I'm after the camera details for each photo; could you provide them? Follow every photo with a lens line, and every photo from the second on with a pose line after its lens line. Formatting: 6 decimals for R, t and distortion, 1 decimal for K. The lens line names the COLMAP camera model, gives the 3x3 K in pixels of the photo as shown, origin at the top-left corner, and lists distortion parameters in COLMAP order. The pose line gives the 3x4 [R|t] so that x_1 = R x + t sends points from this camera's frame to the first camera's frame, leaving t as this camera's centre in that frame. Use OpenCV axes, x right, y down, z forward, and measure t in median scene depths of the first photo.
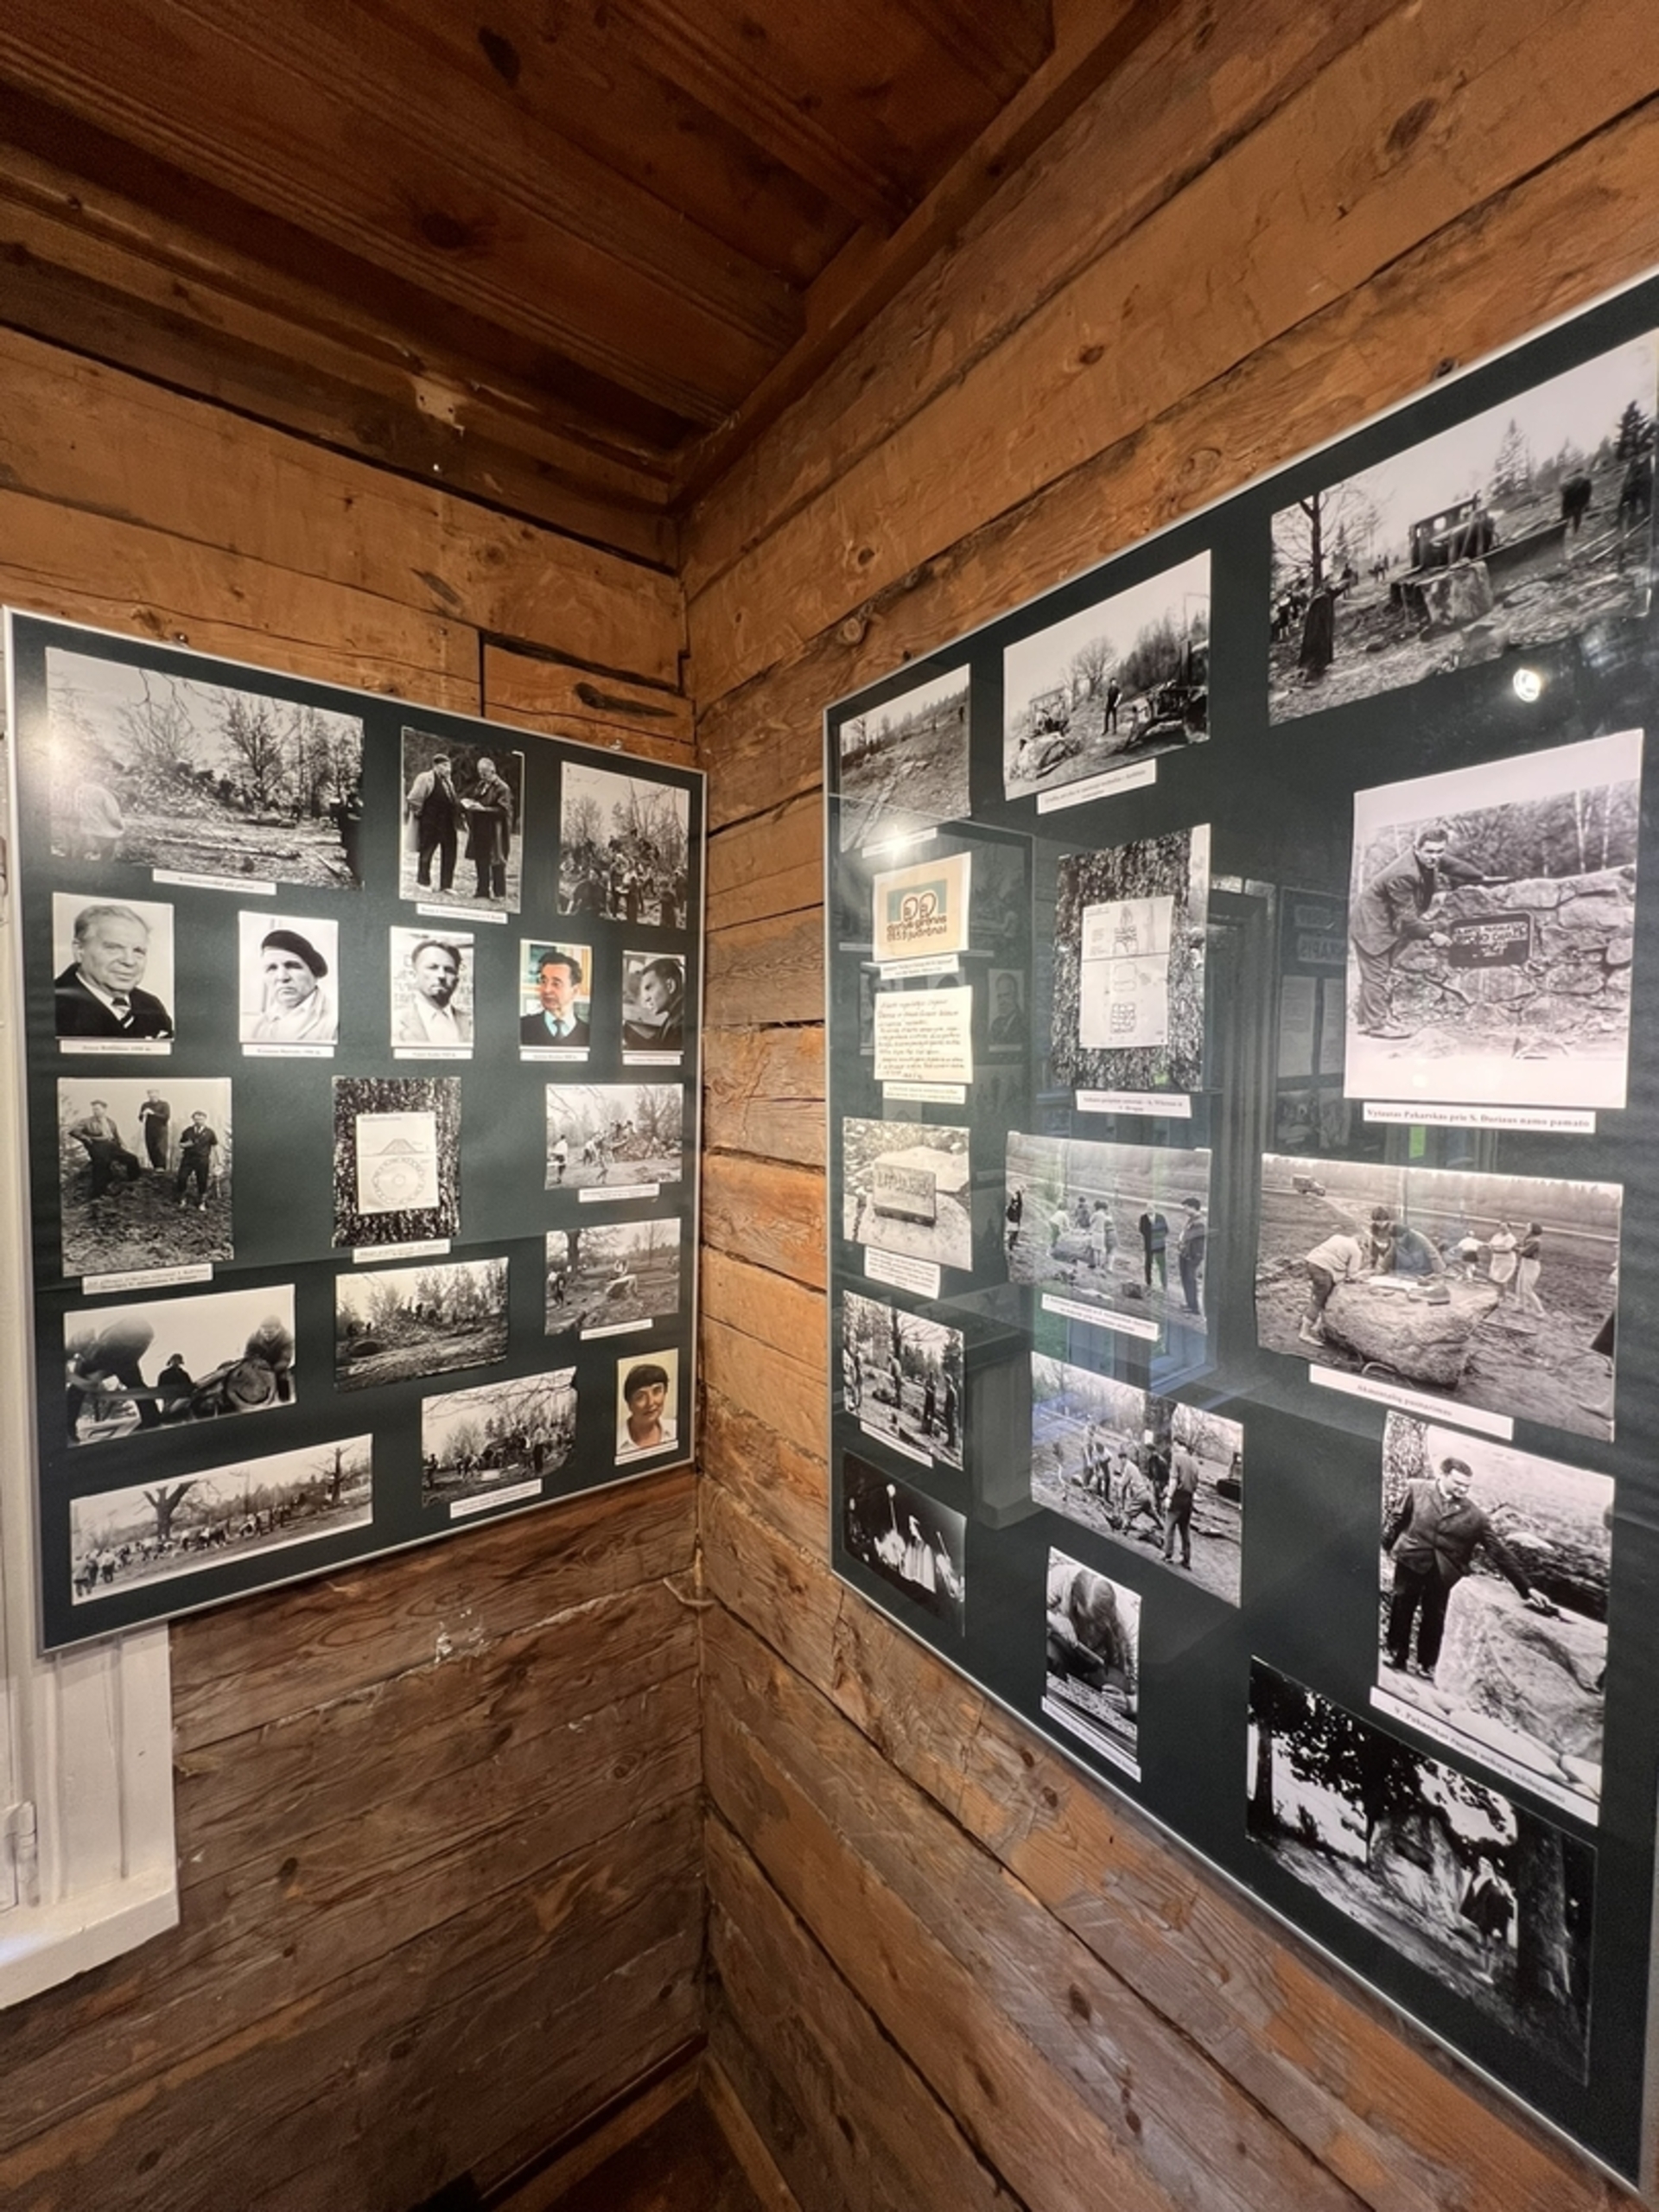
lens RADIAL K [[901.4, 0, 838.9], [0, 901.4, 1107.2], [0, 0, 1]] dist [-0.002365, 0.000096]
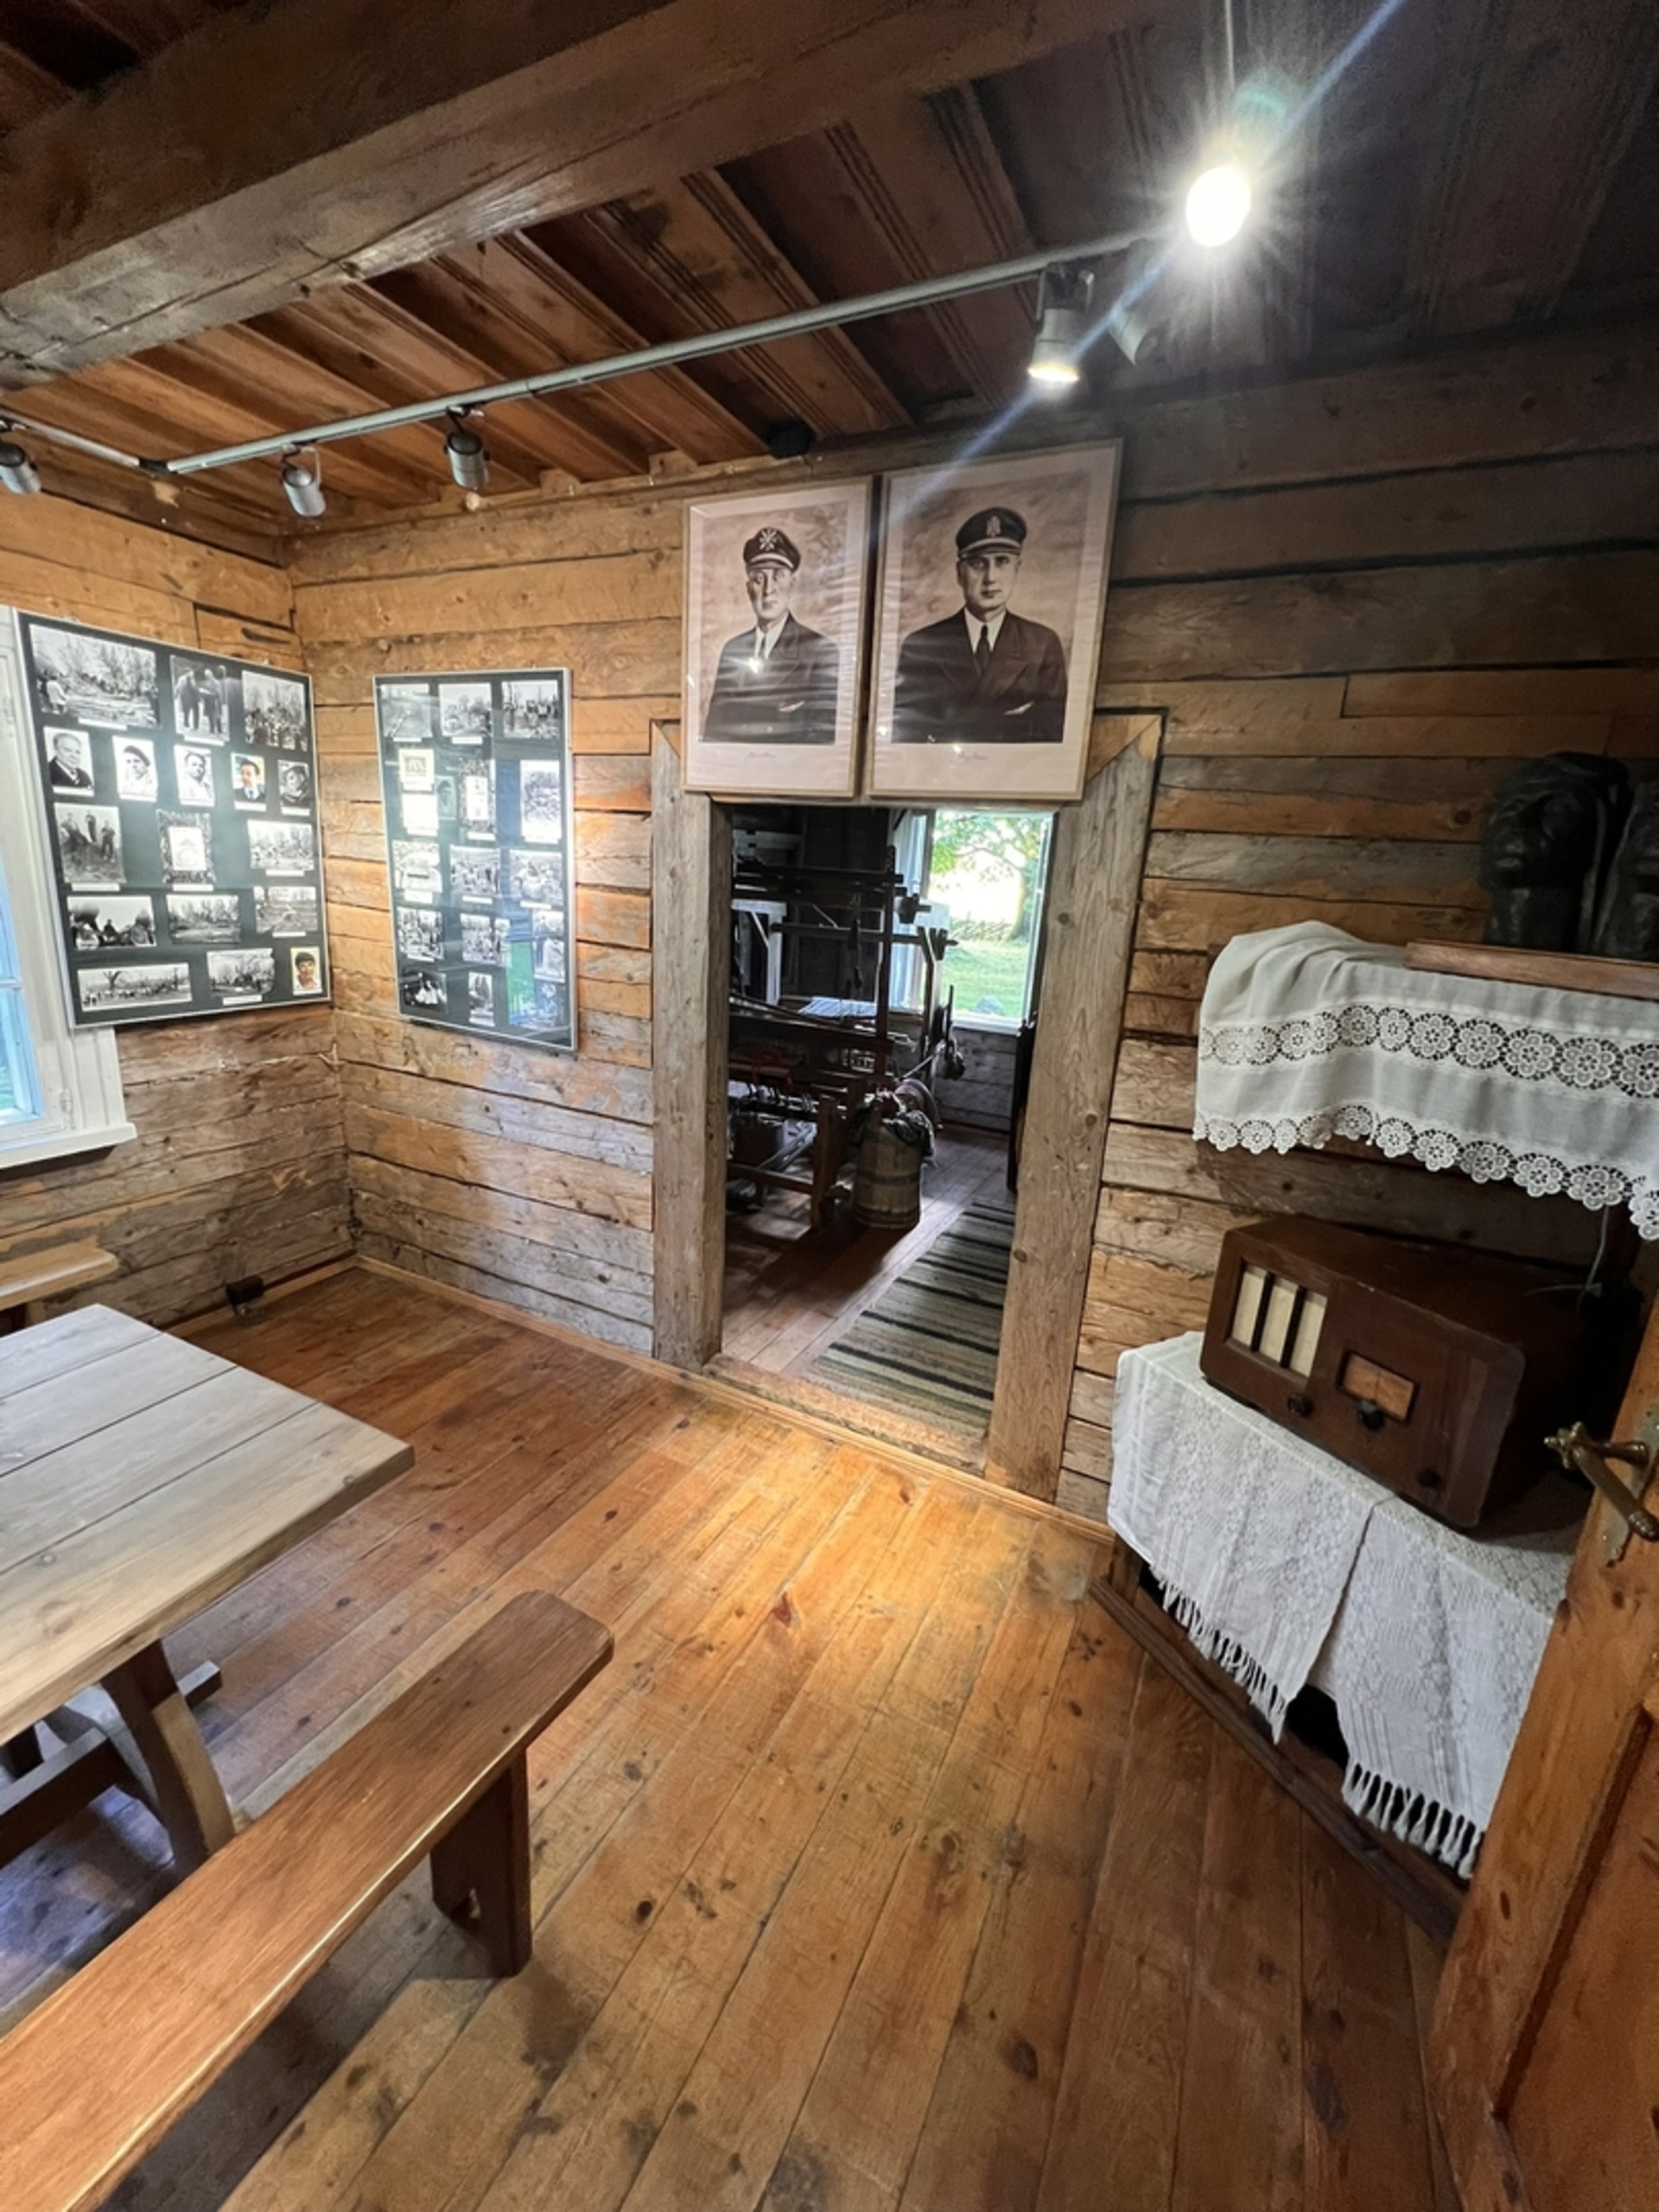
lens RADIAL K [[901.4, 0, 838.9], [0, 901.4, 1107.2], [0, 0, 1]] dist [-0.002365, 0.000096]
pose [[0.898441, -0.064109, 0.434389, -0.016406], [-0.039184, 0.973631, 0.224736, 0.125241], [-0.437342, -0.218933, 0.872238, -2.028892]]
